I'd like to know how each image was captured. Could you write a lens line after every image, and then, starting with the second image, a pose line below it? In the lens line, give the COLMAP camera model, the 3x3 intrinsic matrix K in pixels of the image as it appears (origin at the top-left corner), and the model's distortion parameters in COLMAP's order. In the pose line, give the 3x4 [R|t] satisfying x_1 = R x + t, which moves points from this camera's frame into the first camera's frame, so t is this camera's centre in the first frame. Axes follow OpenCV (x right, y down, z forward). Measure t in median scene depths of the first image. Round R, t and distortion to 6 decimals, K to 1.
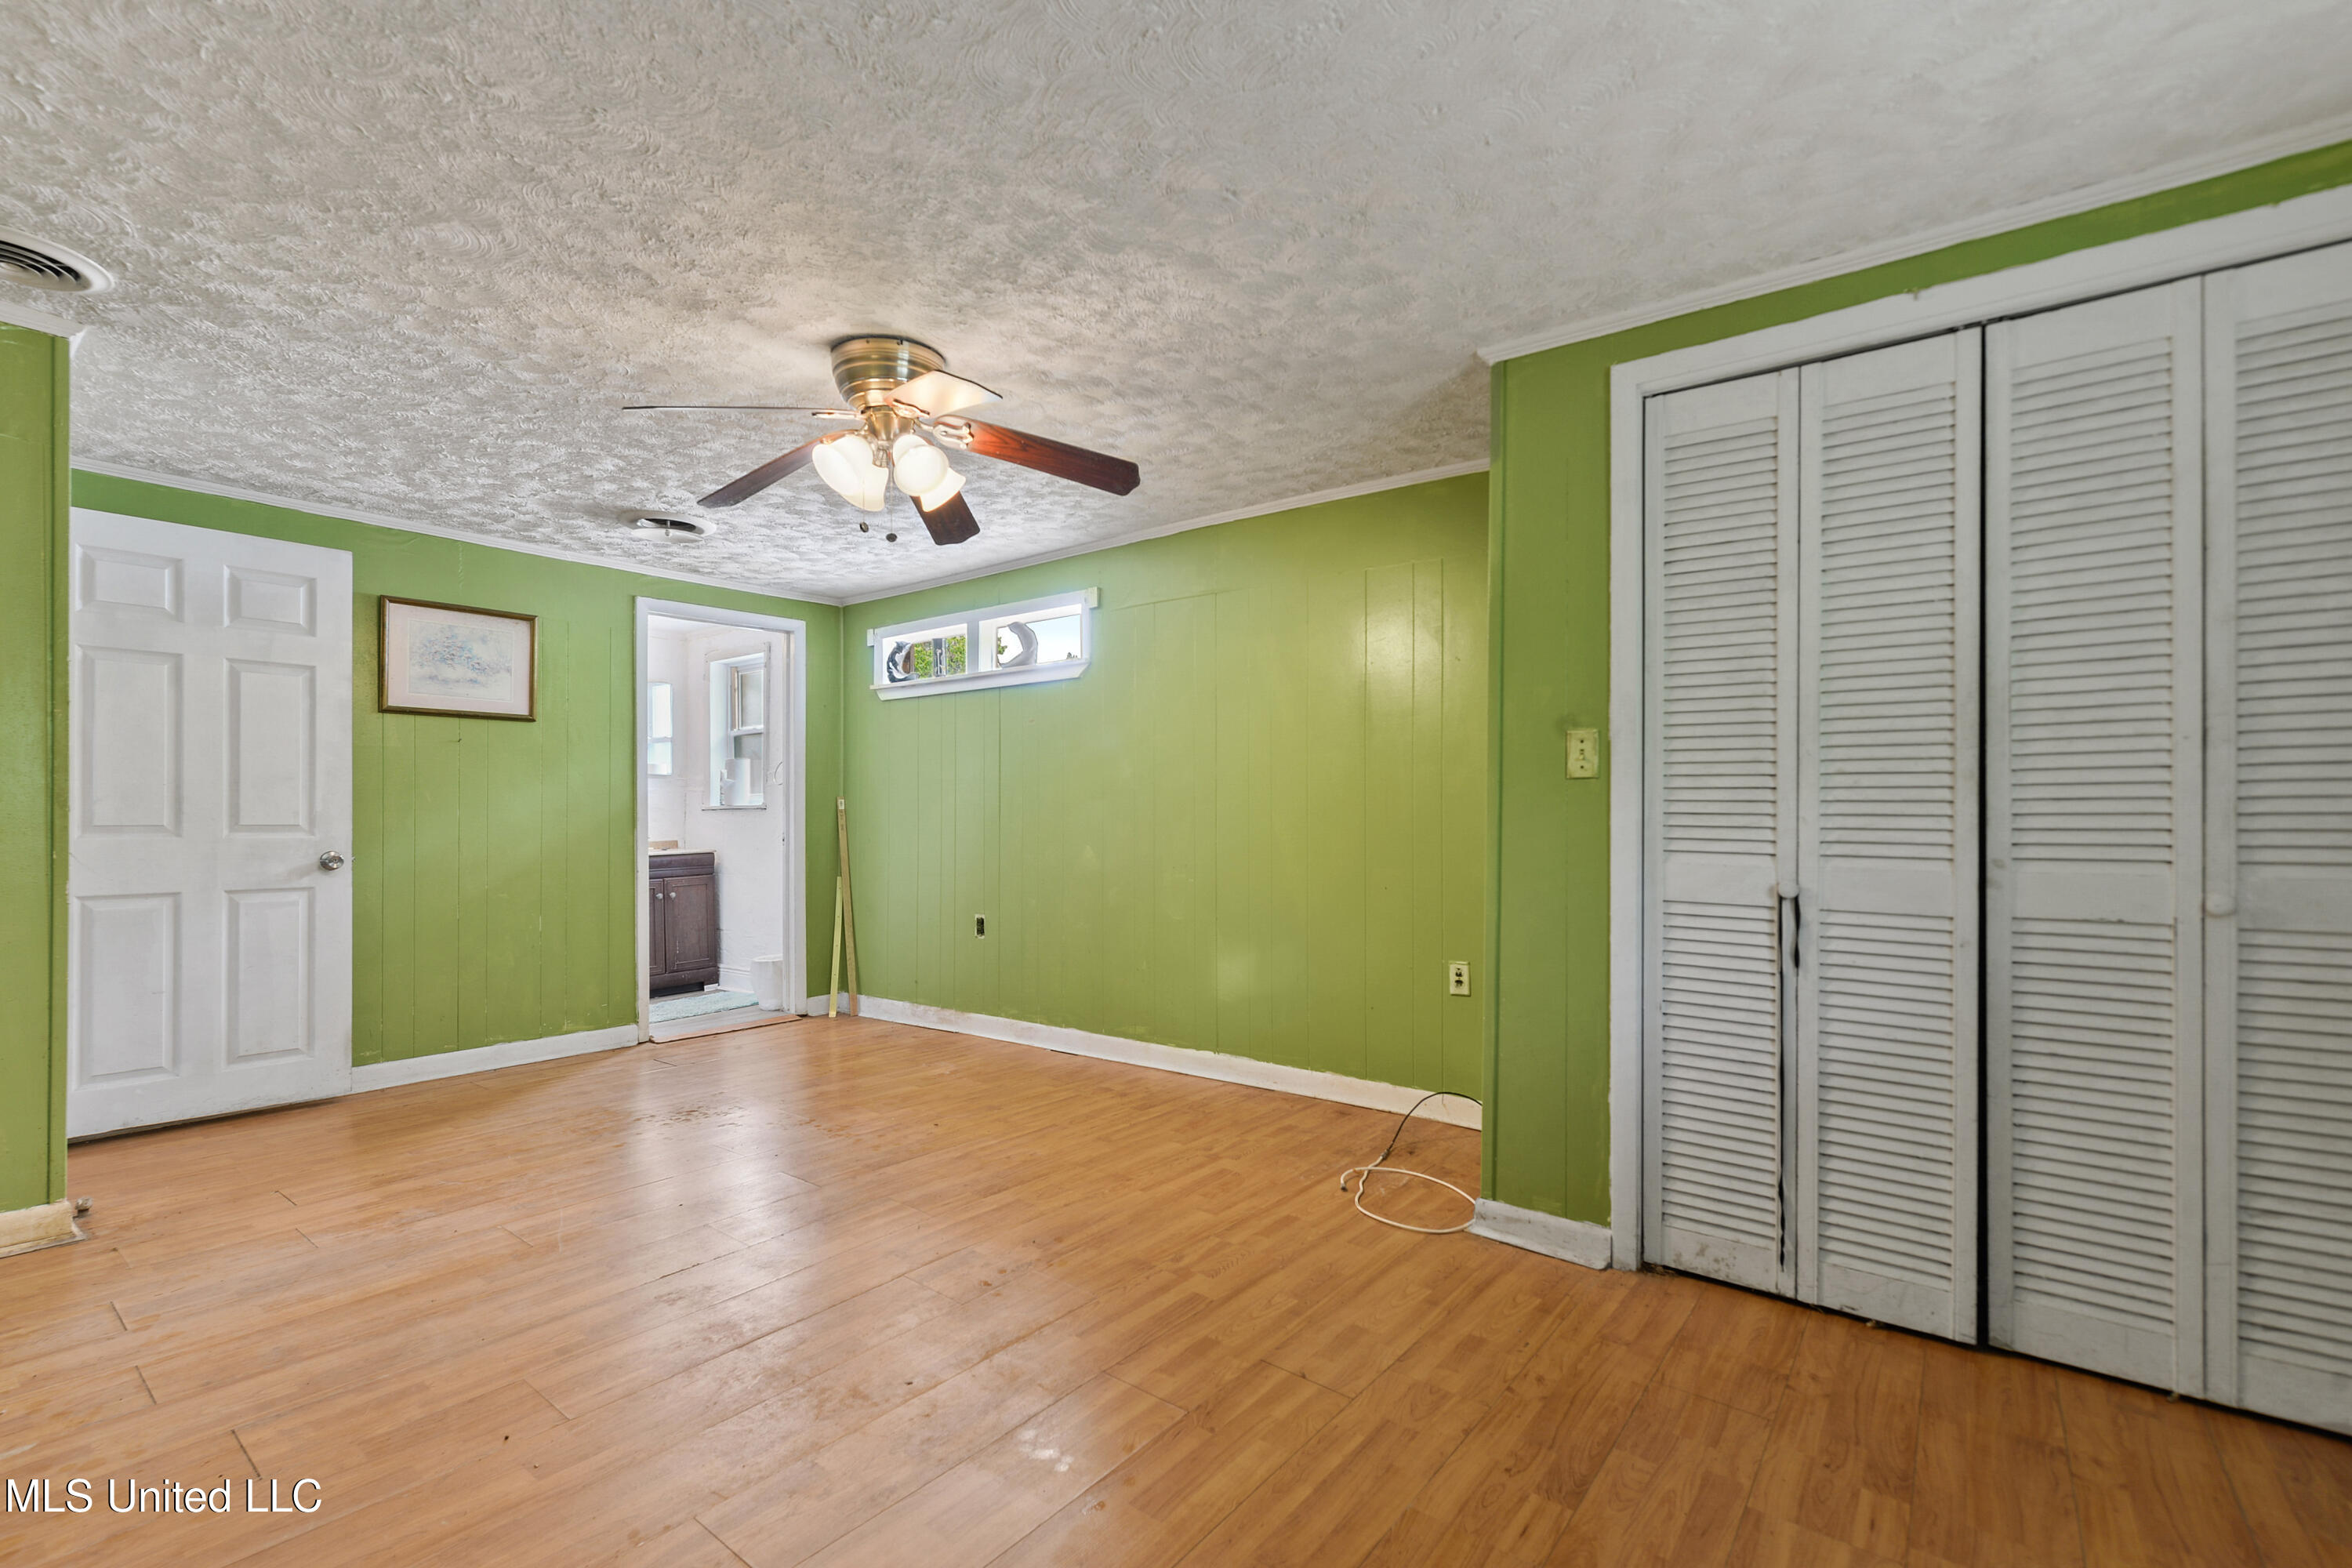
lens RADIAL K [[1052.7, 0, 1172.8], [0, 1052.7, 804.7], [0, 0, 1]] dist [0.002510, 0.000012]
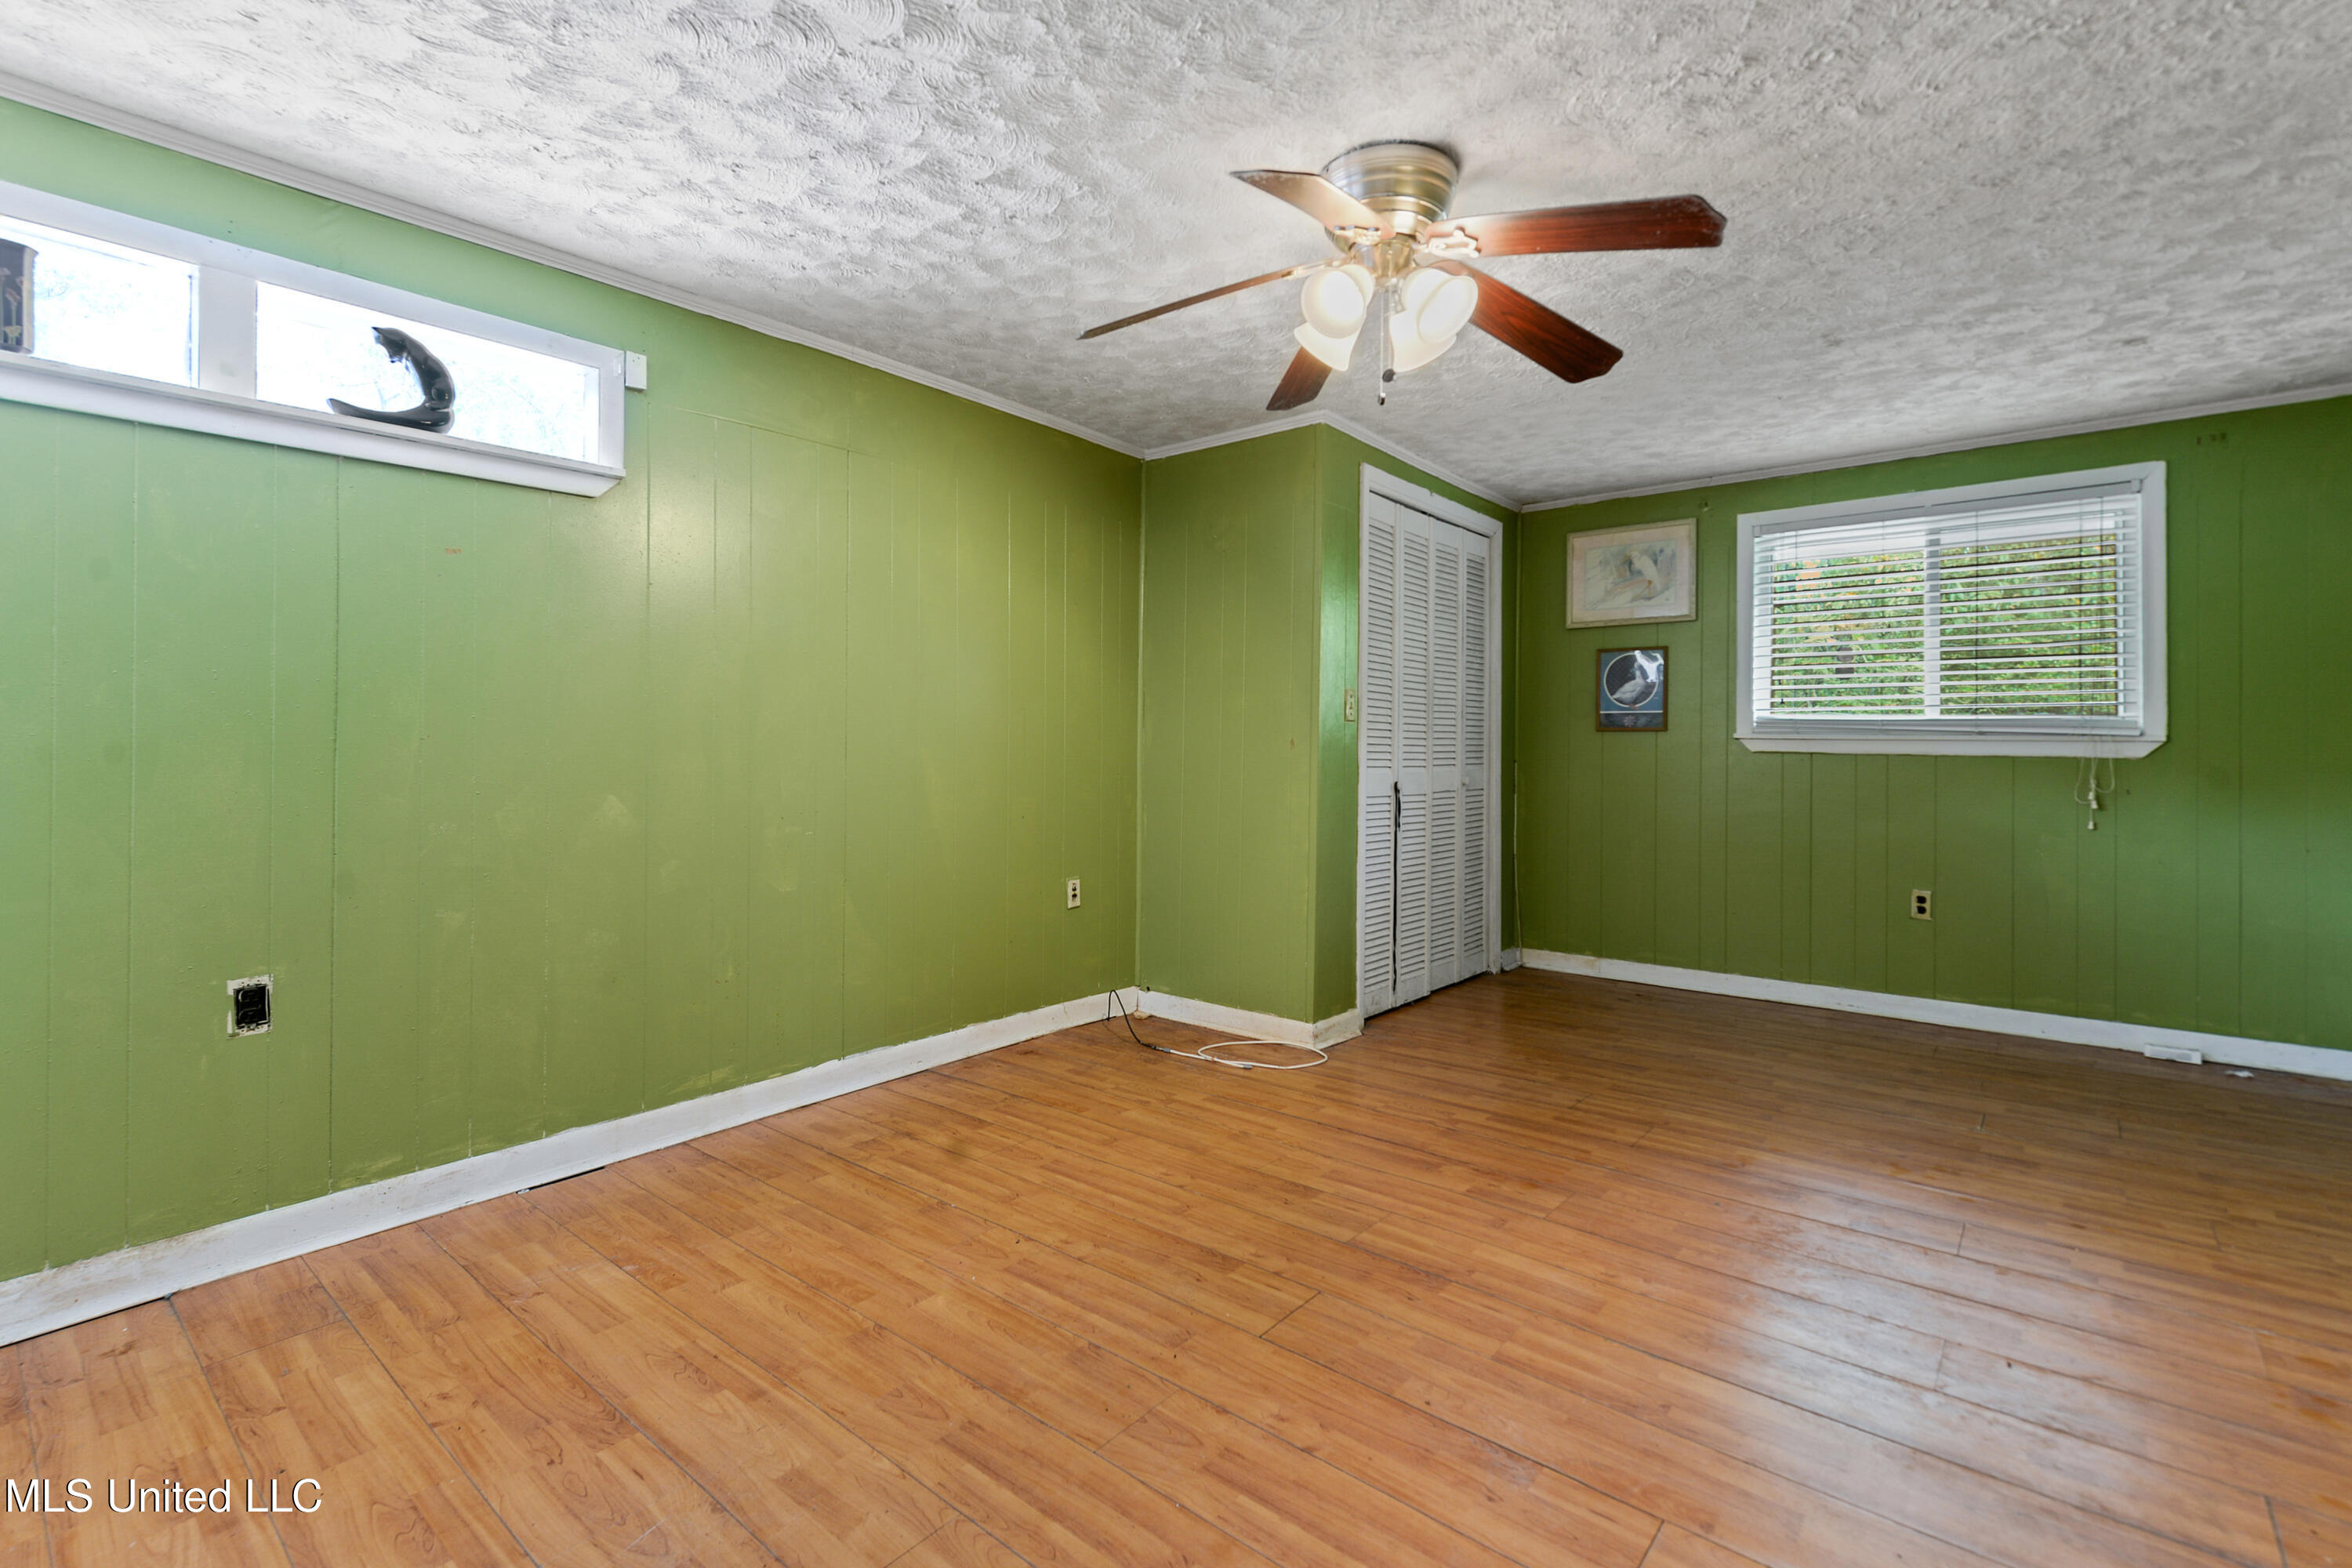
lens RADIAL K [[1052.7, 0, 1144.6], [0, 1052.7, 740.4], [0, 0, 1]] dist [0.002510, 0.000012]
pose [[0.043039, 0.003789, 0.999066, -0.847078], [-0.014849, 0.999885, -0.003152, 0.007930], [-0.998963, -0.014700, 0.043090, 0.904108]]
